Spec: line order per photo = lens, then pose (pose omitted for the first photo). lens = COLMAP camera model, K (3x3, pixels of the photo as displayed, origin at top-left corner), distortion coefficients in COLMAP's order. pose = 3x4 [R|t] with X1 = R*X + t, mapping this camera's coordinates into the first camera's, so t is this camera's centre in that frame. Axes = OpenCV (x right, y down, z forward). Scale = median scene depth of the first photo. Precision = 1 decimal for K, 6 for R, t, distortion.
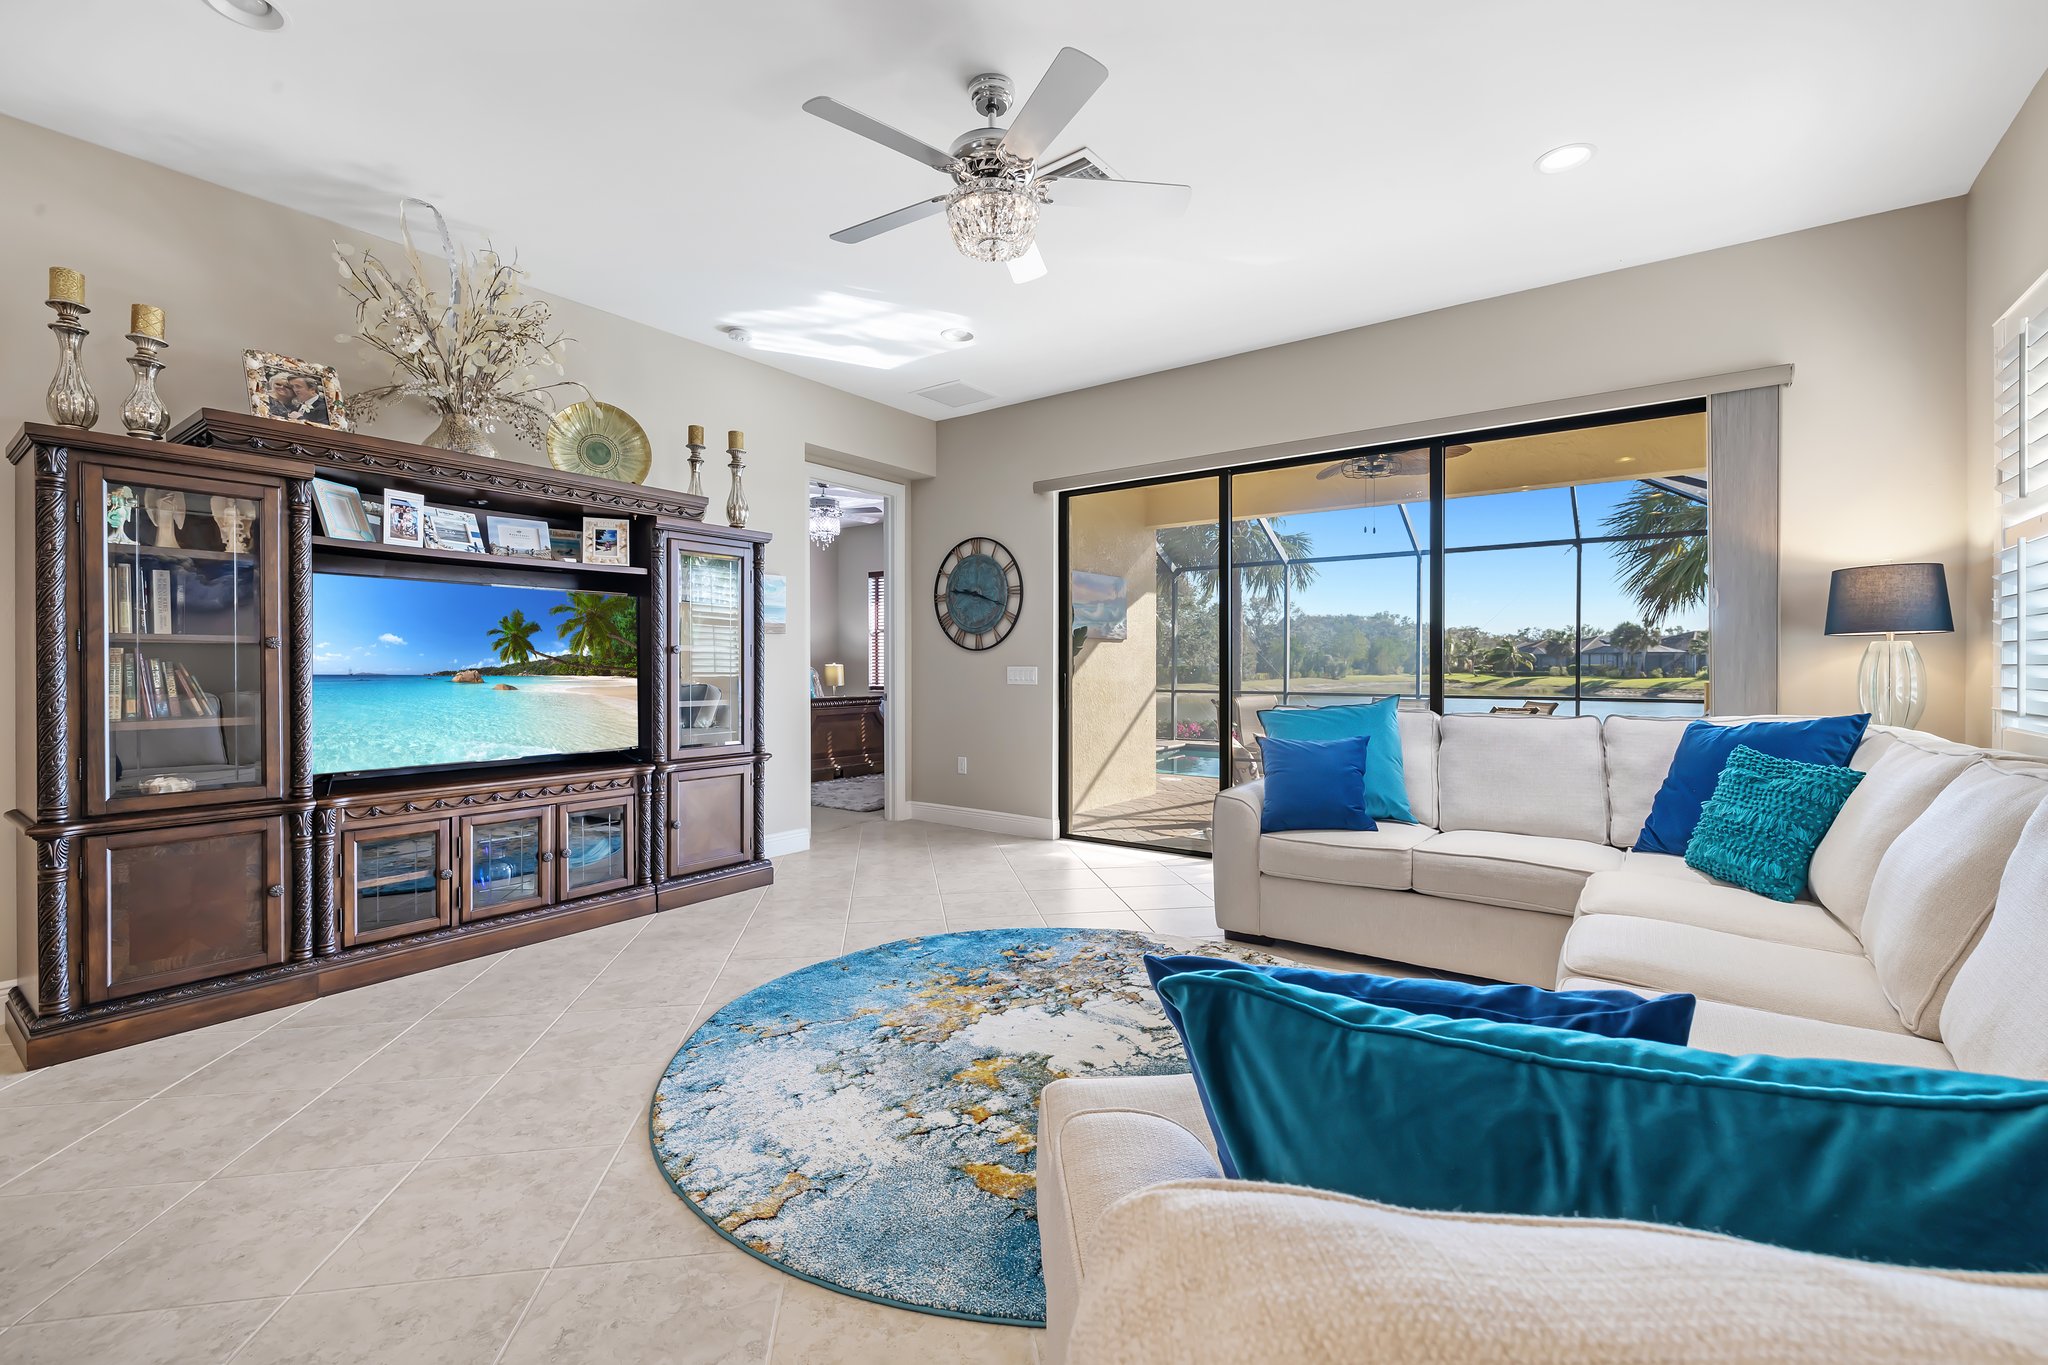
lens RADIAL K [[866.1, 0, 1026.7], [0, 866.1, 673.9], [0, 0, 1]] dist [0.000982, -0.000164]
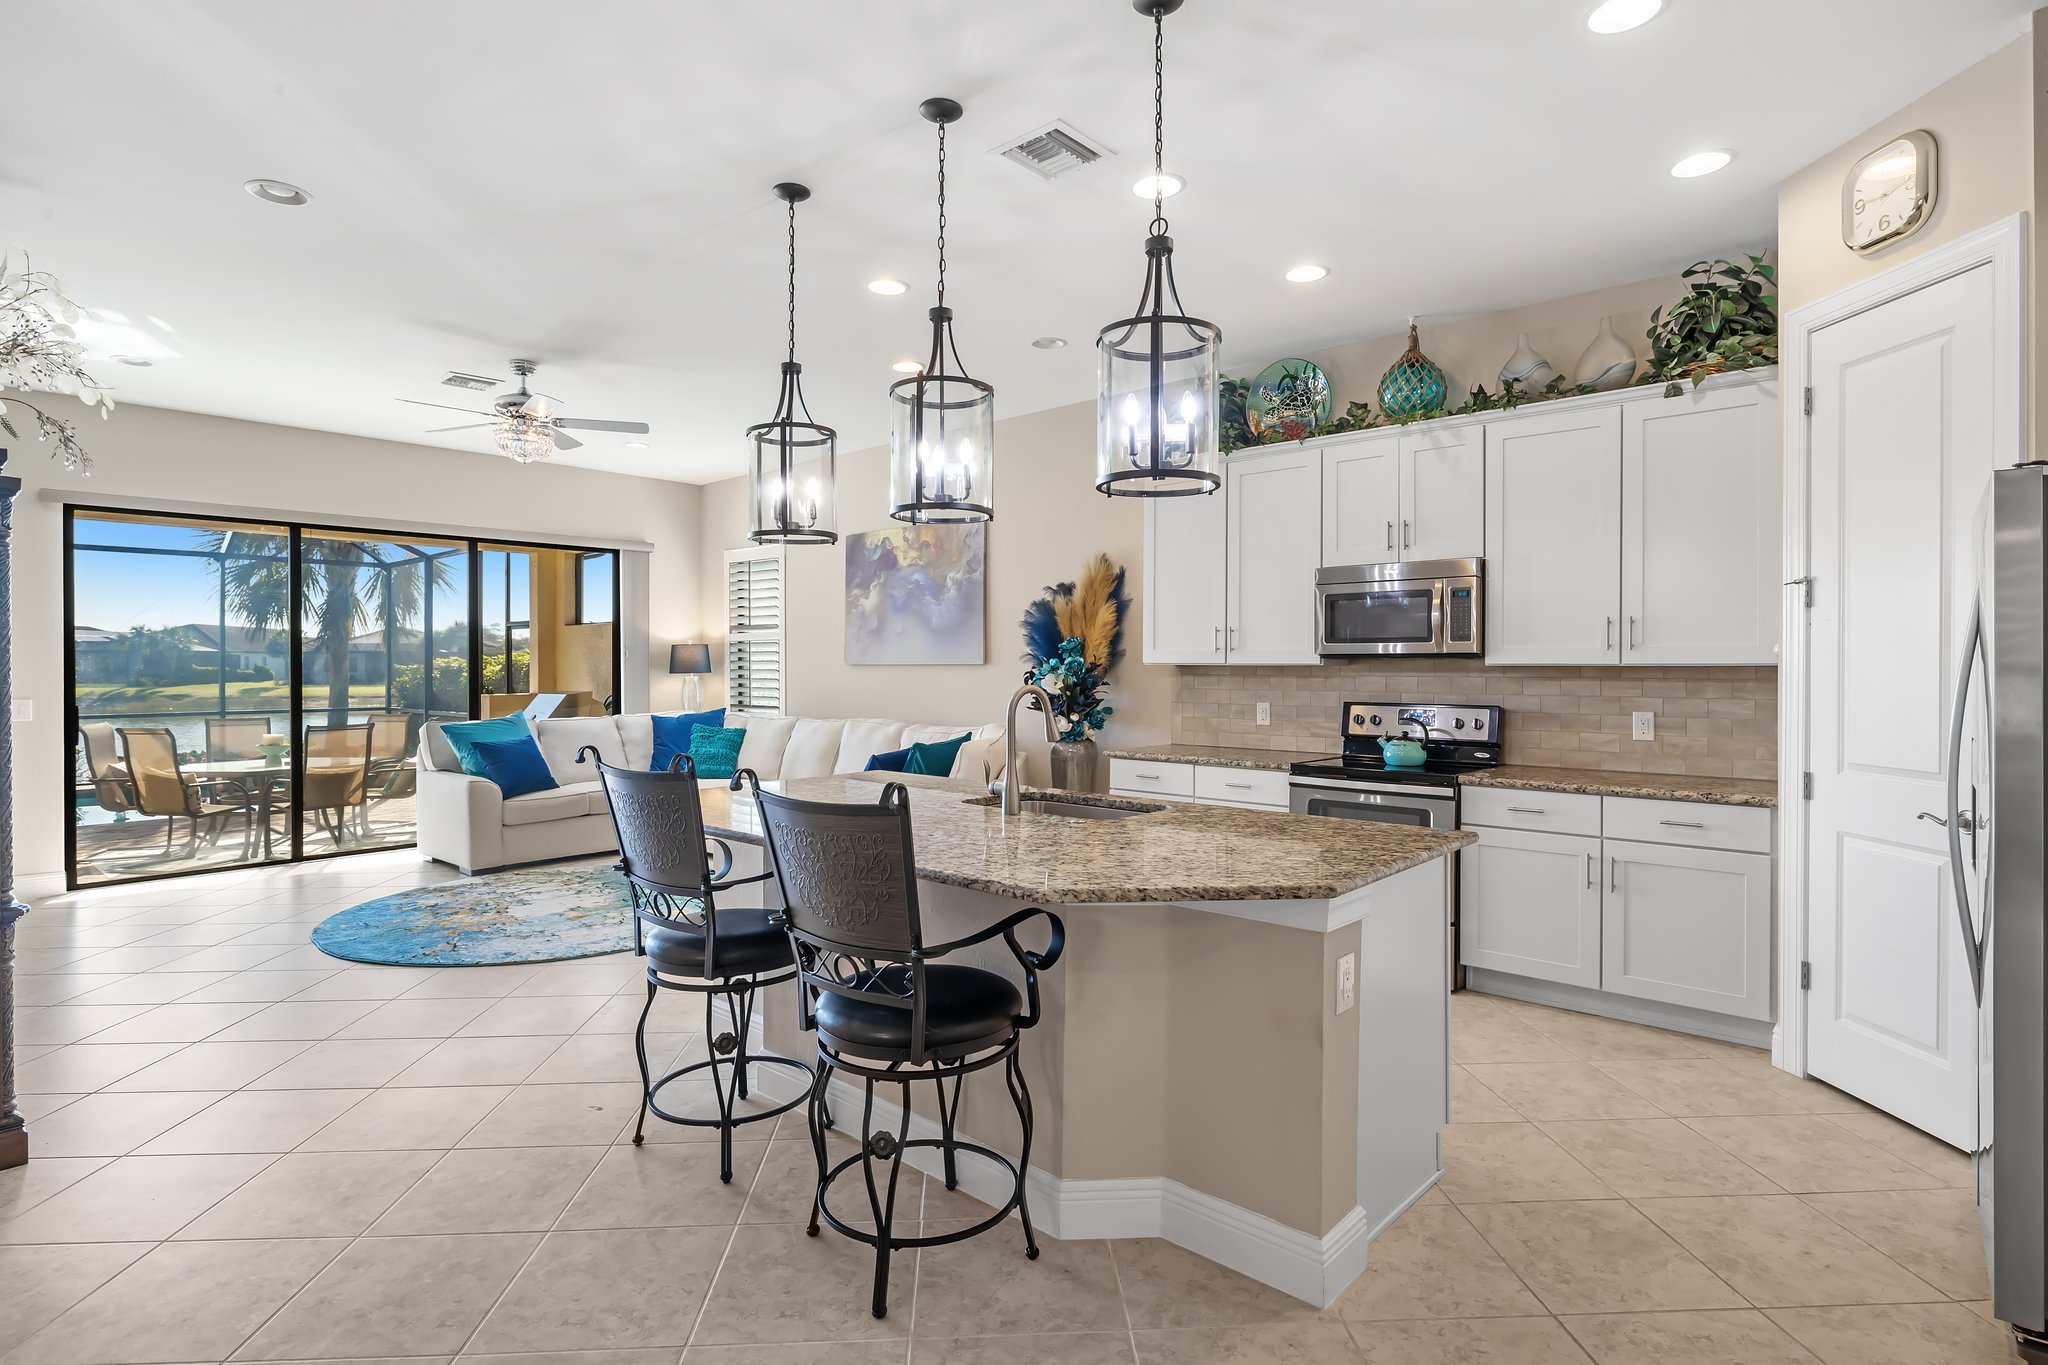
lens RADIAL K [[1056.6, 0, 1033.2], [0, 1056.6, 675.8], [0, 0, 1]] dist [-0.003663, -0.001236]
pose [[0.096159, -0.010561, 0.995310, -1.489317], [0.010801, 0.999896, 0.009567, -0.050910], [-0.995307, 0.009830, 0.096263, -0.149126]]
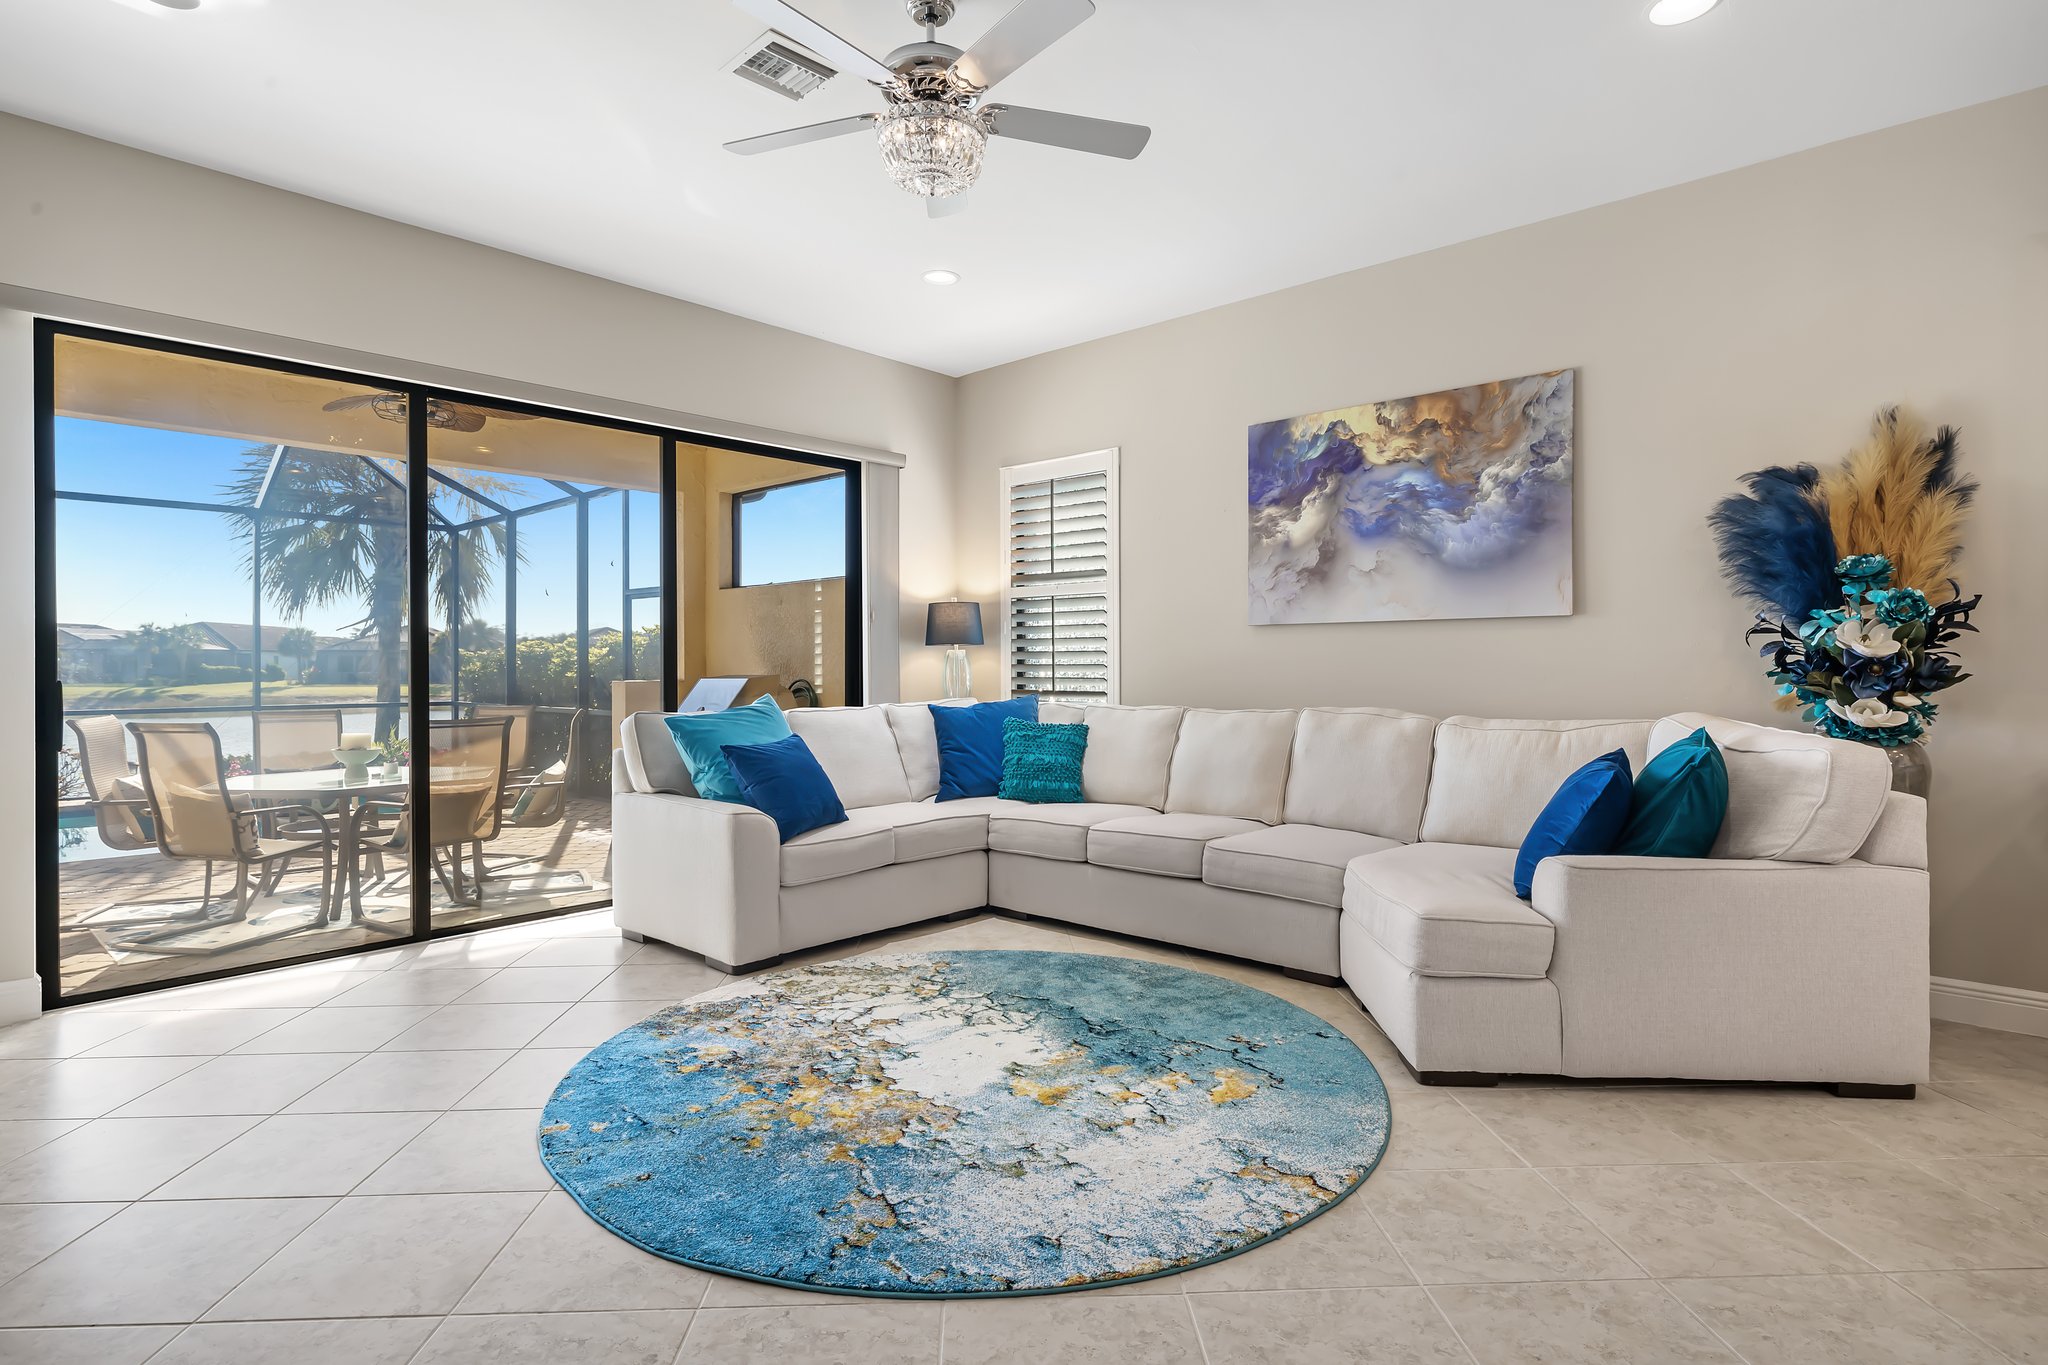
lens RADIAL K [[1056.6, 0, 1017.0], [0, 1056.6, 678.9], [0, 0, 1]] dist [-0.003663, -0.001236]
pose [[0.109588, -0.010511, 0.993921, -0.793476], [0.009701, 0.999908, 0.009505, -0.003266], [-0.993930, 0.008600, 0.109680, 0.591499]]
